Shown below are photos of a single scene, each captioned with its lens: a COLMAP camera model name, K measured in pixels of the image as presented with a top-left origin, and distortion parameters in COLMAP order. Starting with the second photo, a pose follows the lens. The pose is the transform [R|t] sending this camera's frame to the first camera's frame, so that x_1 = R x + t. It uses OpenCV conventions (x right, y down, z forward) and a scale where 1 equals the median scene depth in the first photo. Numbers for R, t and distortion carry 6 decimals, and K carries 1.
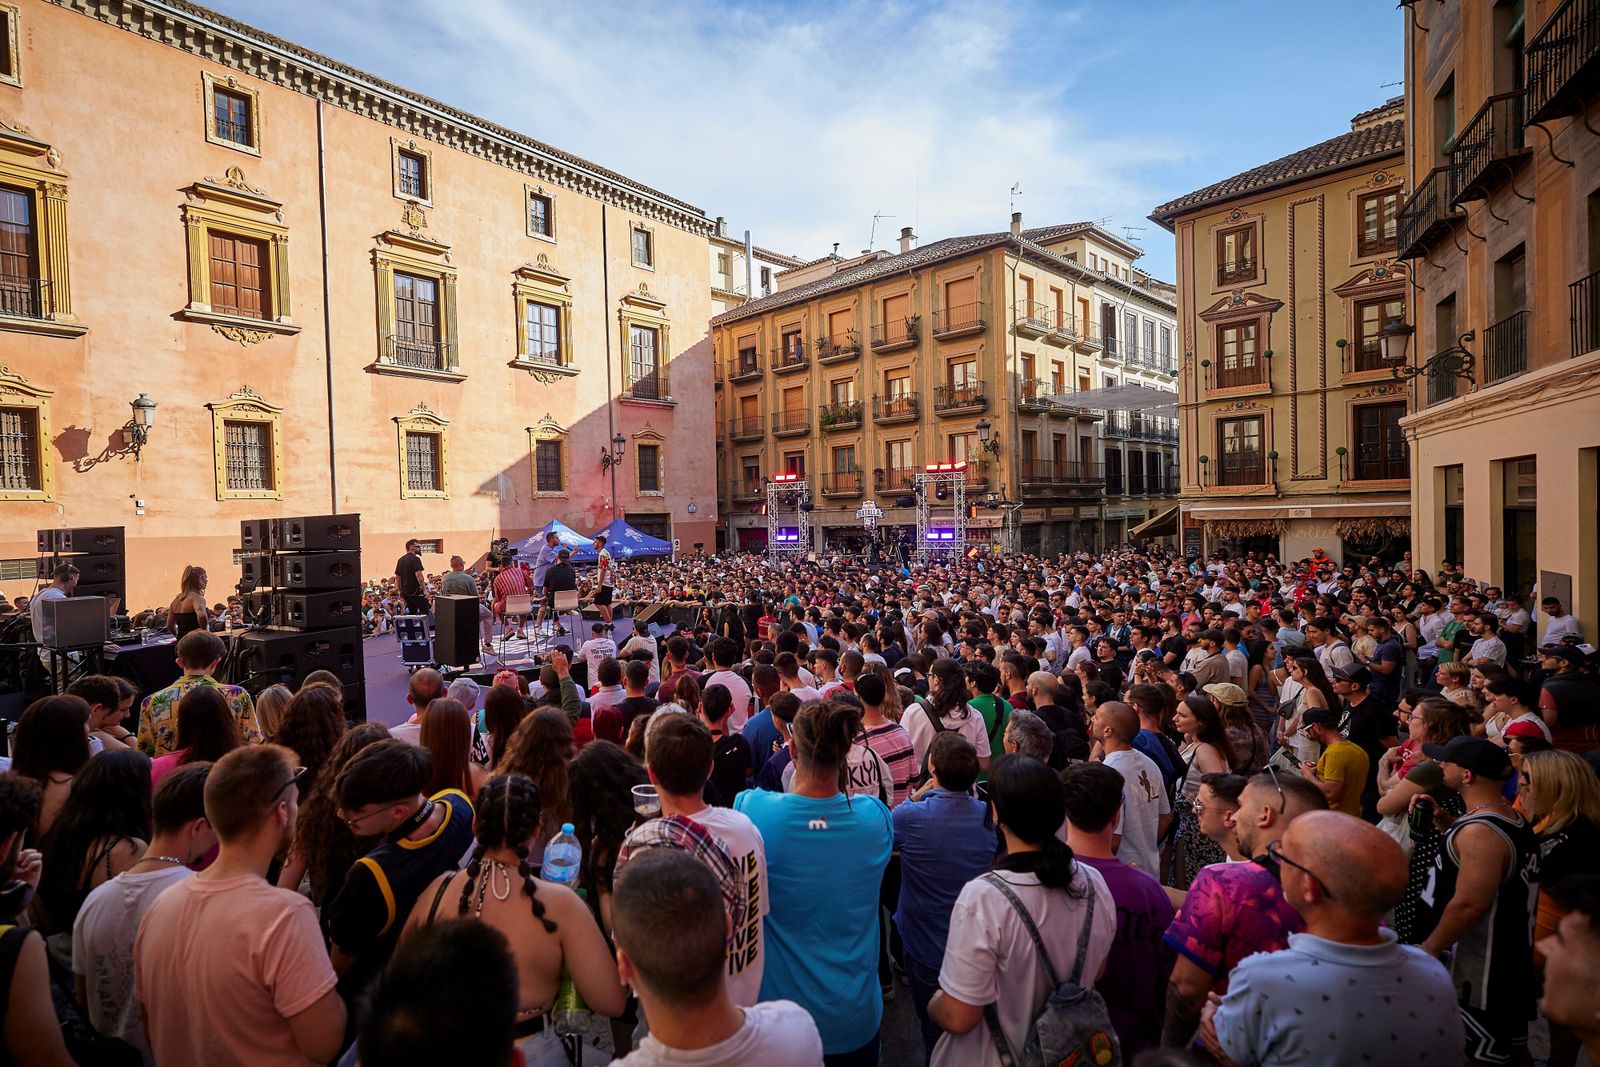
lens RADIAL K [[750.2, 0, 694.2], [0, 750.2, 536.5], [0, 0, 1]] dist [0.000816, 0.000546]
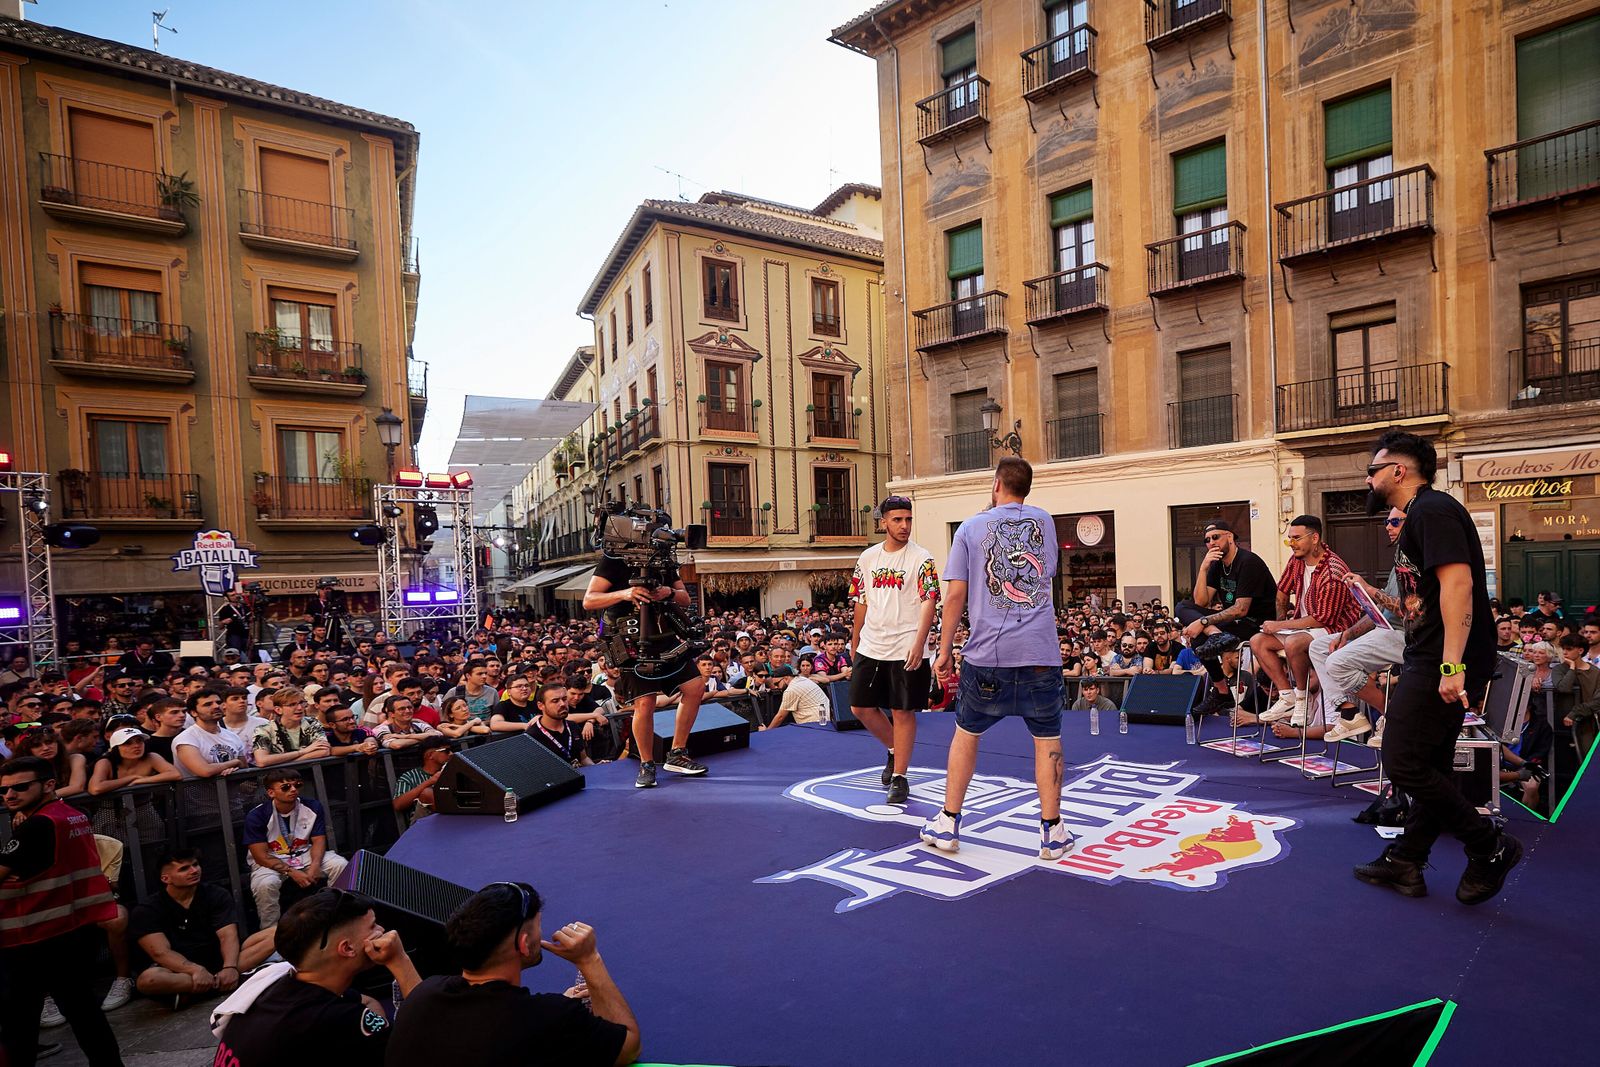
lens RADIAL K [[902.5, 0, 1034.8], [0, 902.5, 593.0], [0, 0, 1]] dist [0.008024, -0.000902]
pose [[0.084792, -0.000376, 0.996399, -0.275565], [0.056323, 0.998403, -0.004417, 0.021649], [-0.994806, 0.056494, 0.084678, 0.401635]]
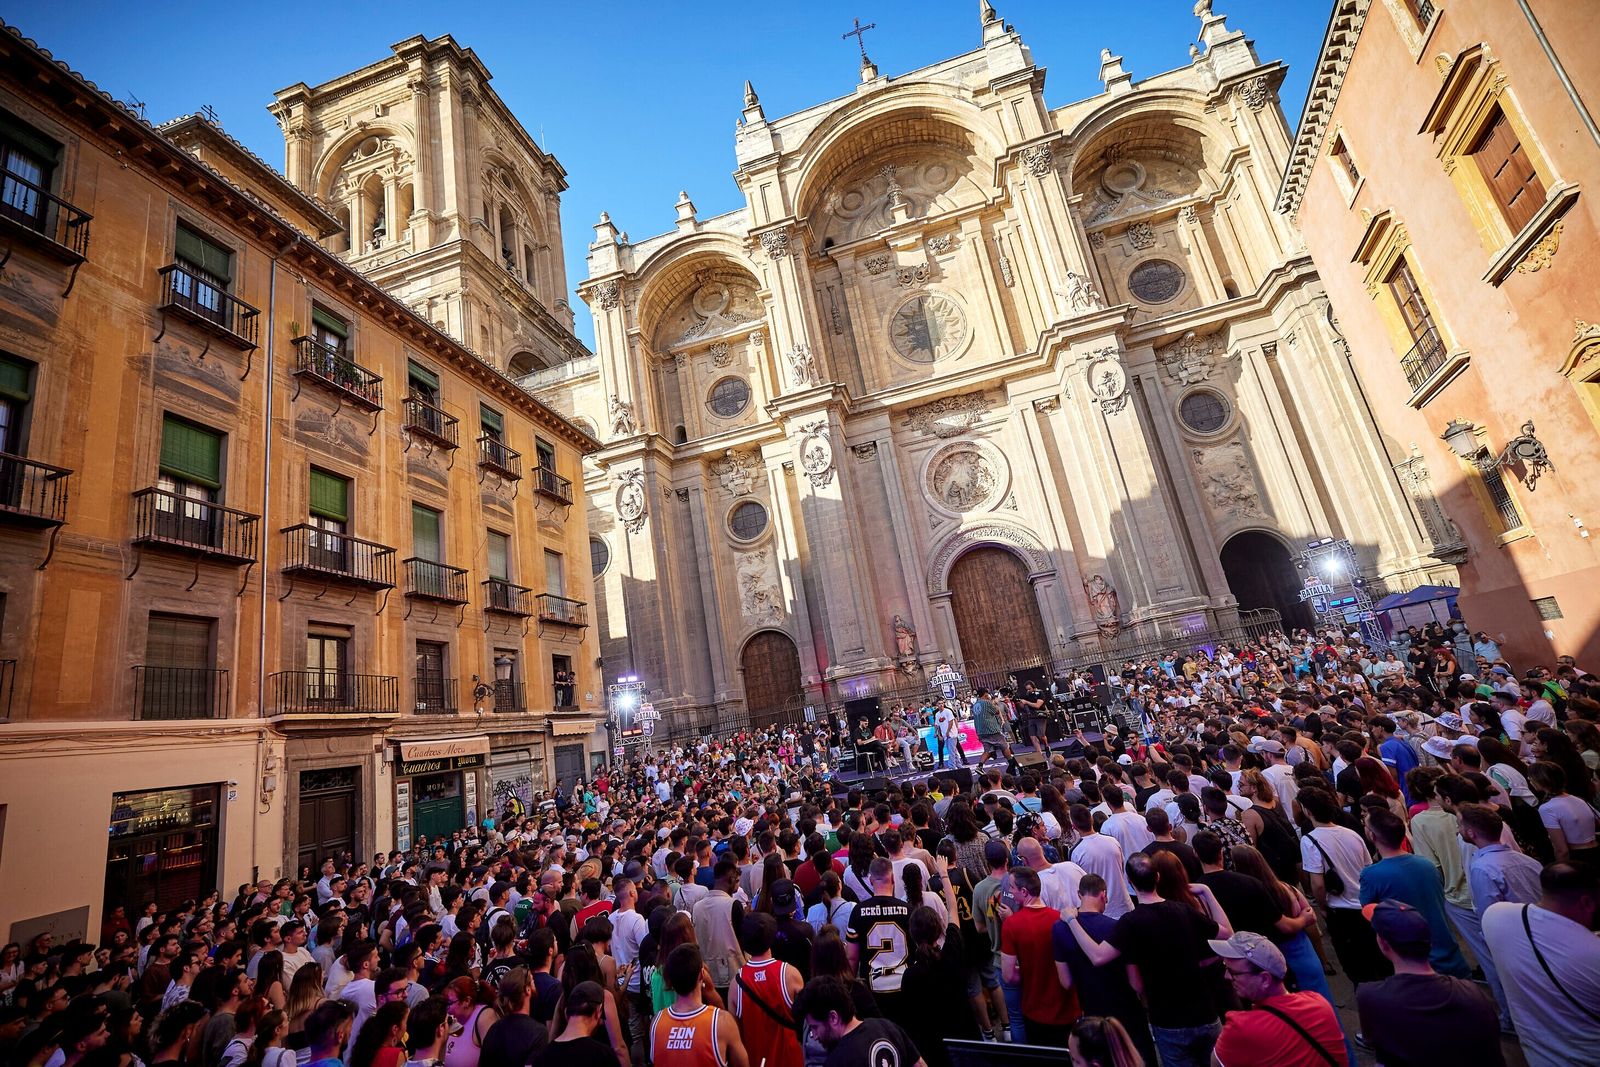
lens RADIAL K [[696.2, 0, 804.9], [0, 696.2, 551.4], [0, 0, 1]] dist [0.005107, -0.000529]
pose [[-0.927253, 0.102637, -0.360093, 0.168951], [0.188895, 0.958576, -0.213192, -0.012560], [0.323296, -0.265703, -0.908230, 0.912639]]
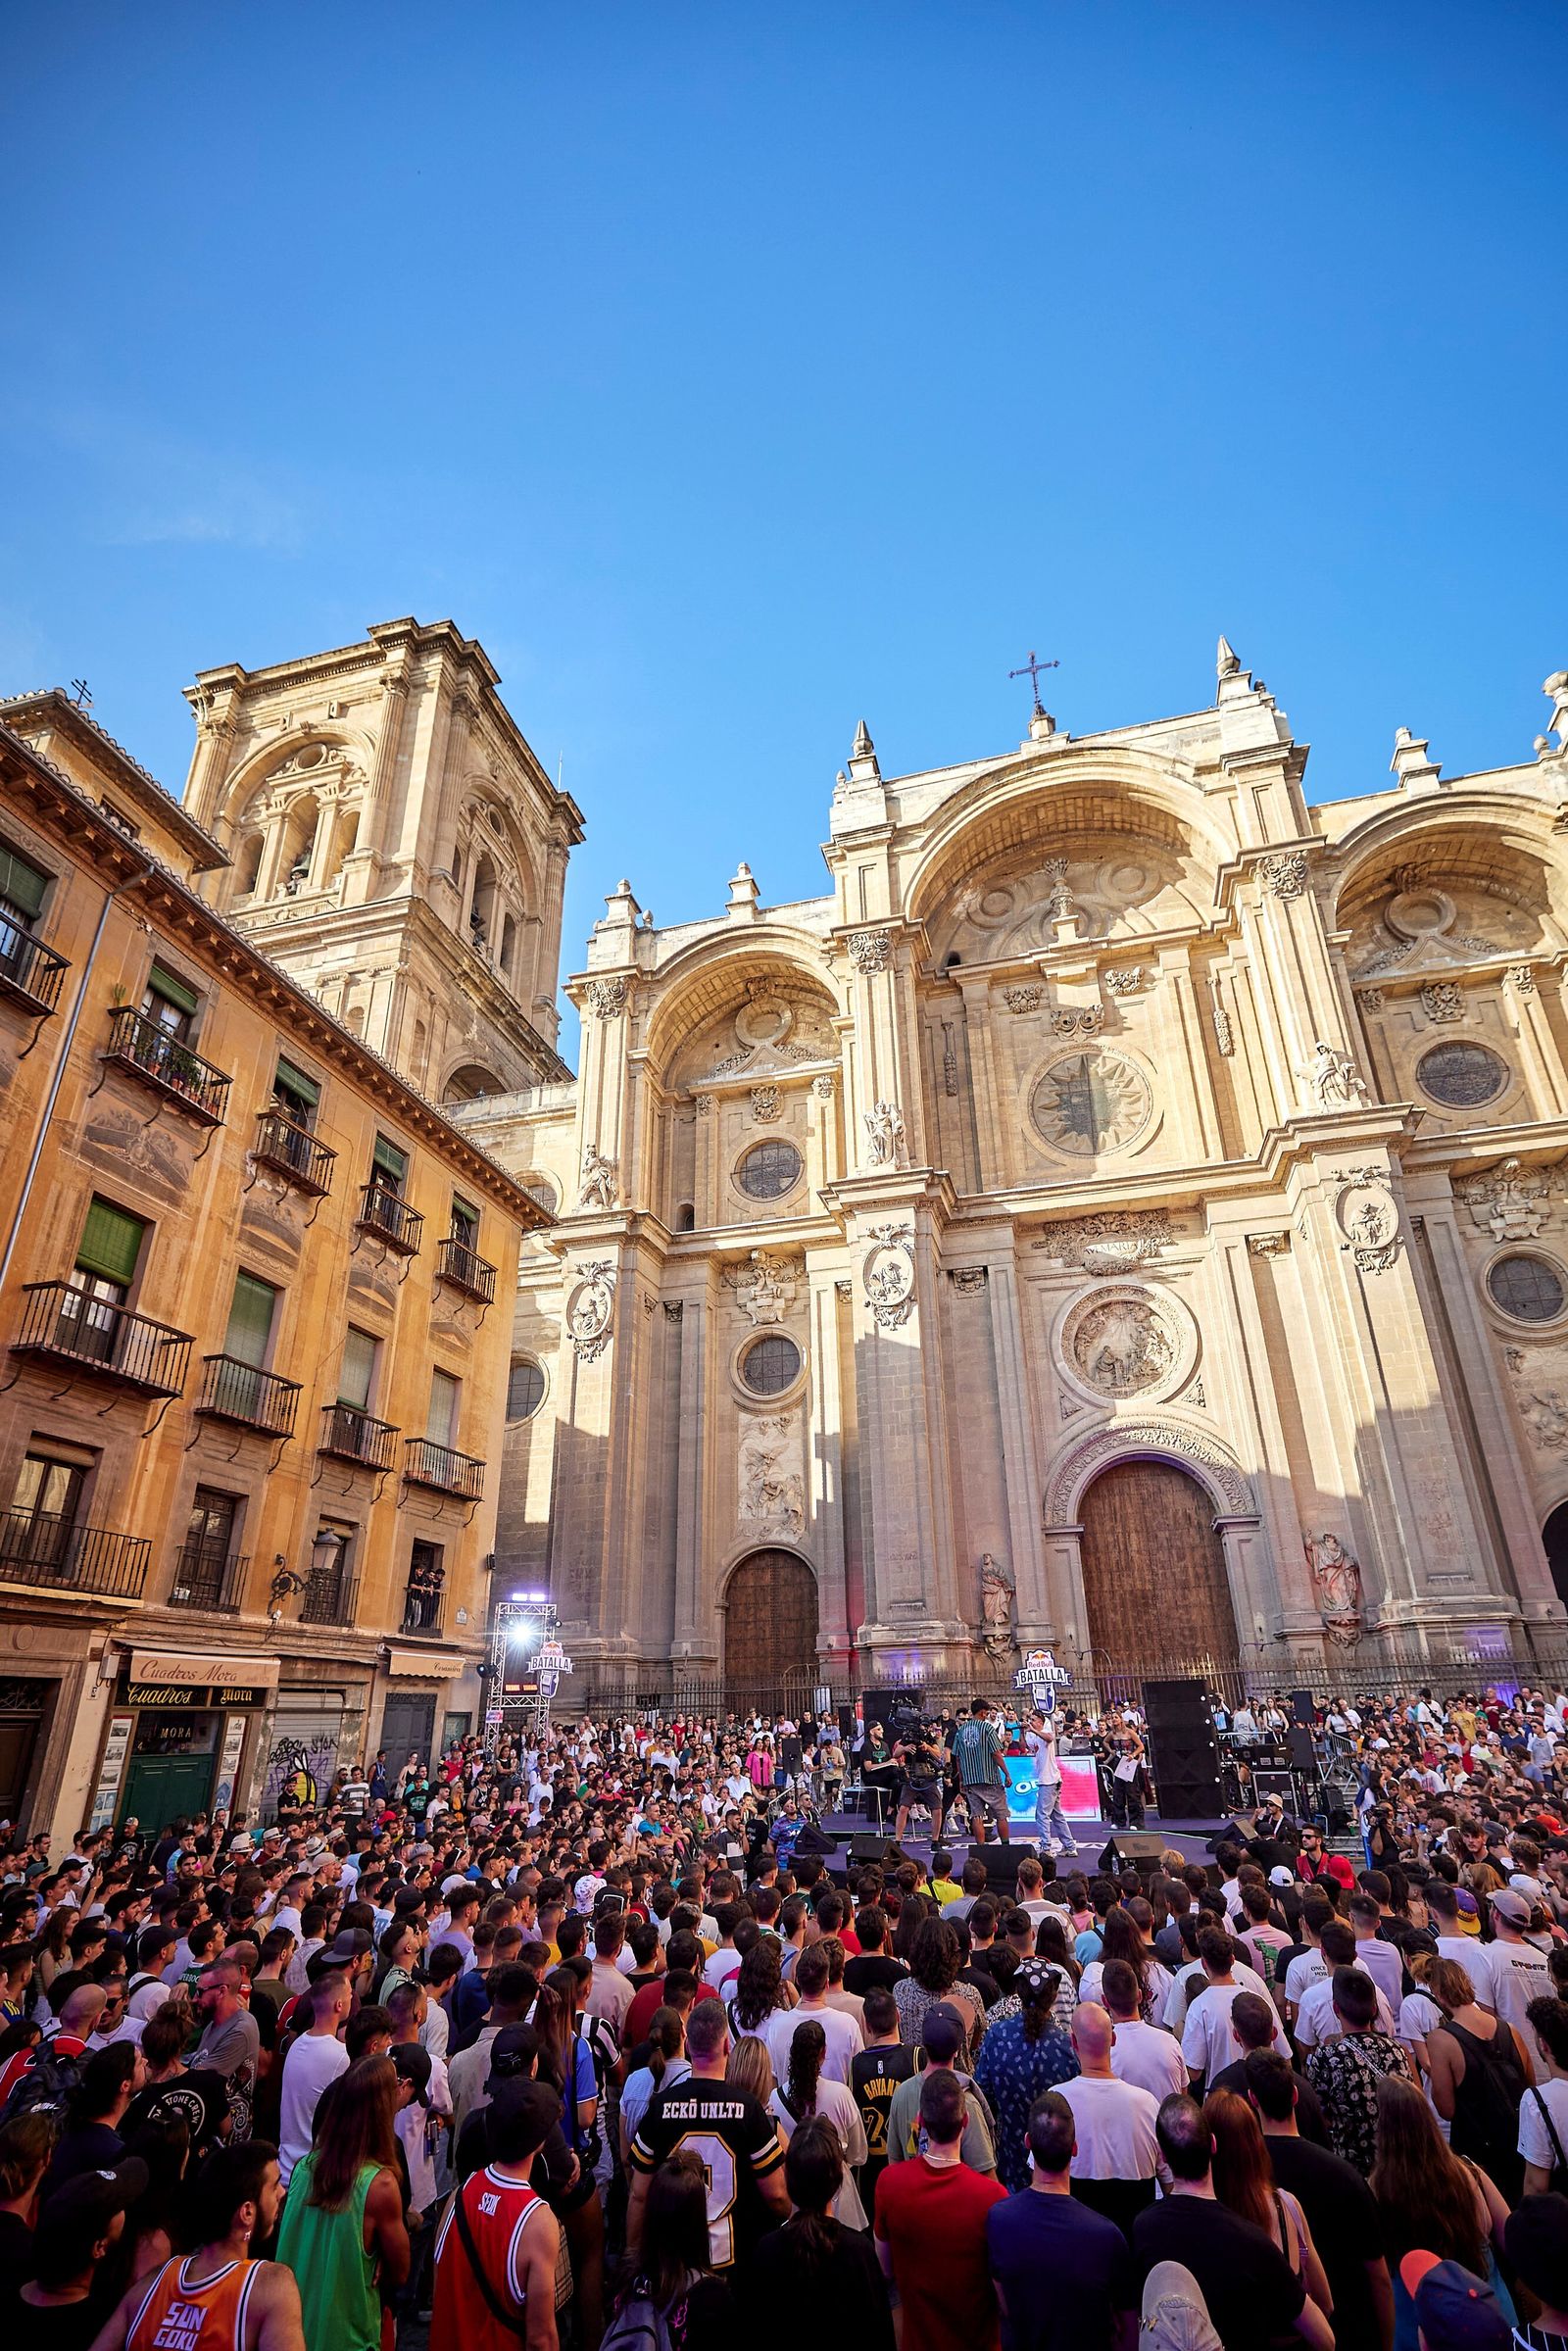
lens RADIAL K [[1109.9, 0, 823.5], [0, 1109.9, 1268.6], [0, 0, 1]] dist [0.005878, 0.000902]
pose [[-0.948781, -0.067575, -0.308624, 0.139970], [0.047192, 0.935586, -0.349930, -0.013951], [0.312391, -0.346572, -0.884477, 0.917778]]
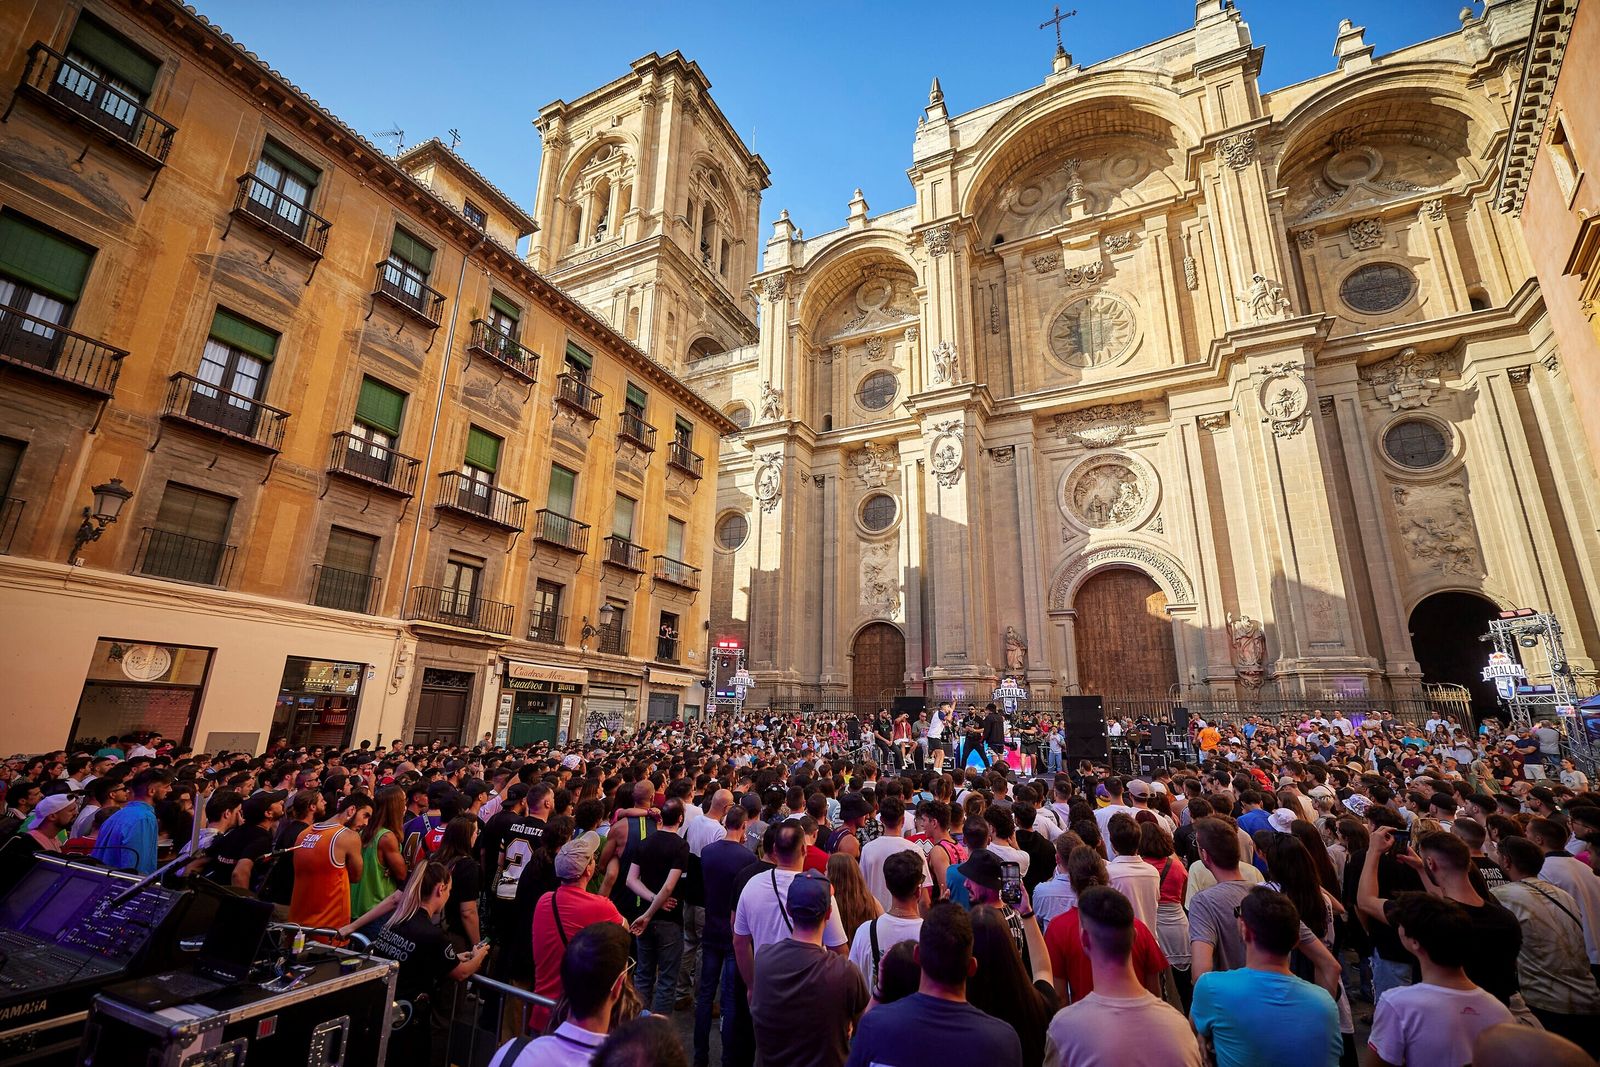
lens RADIAL K [[696.2, 0, 804.2], [0, 696.2, 544.9], [0, 0, 1]] dist [0.005107, -0.000529]
pose [[-0.994920, -0.017250, -0.099181, 0.059631], [0.006787, 0.971474, -0.237049, 0.008476], [0.100441, -0.236518, -0.966422, 0.965757]]
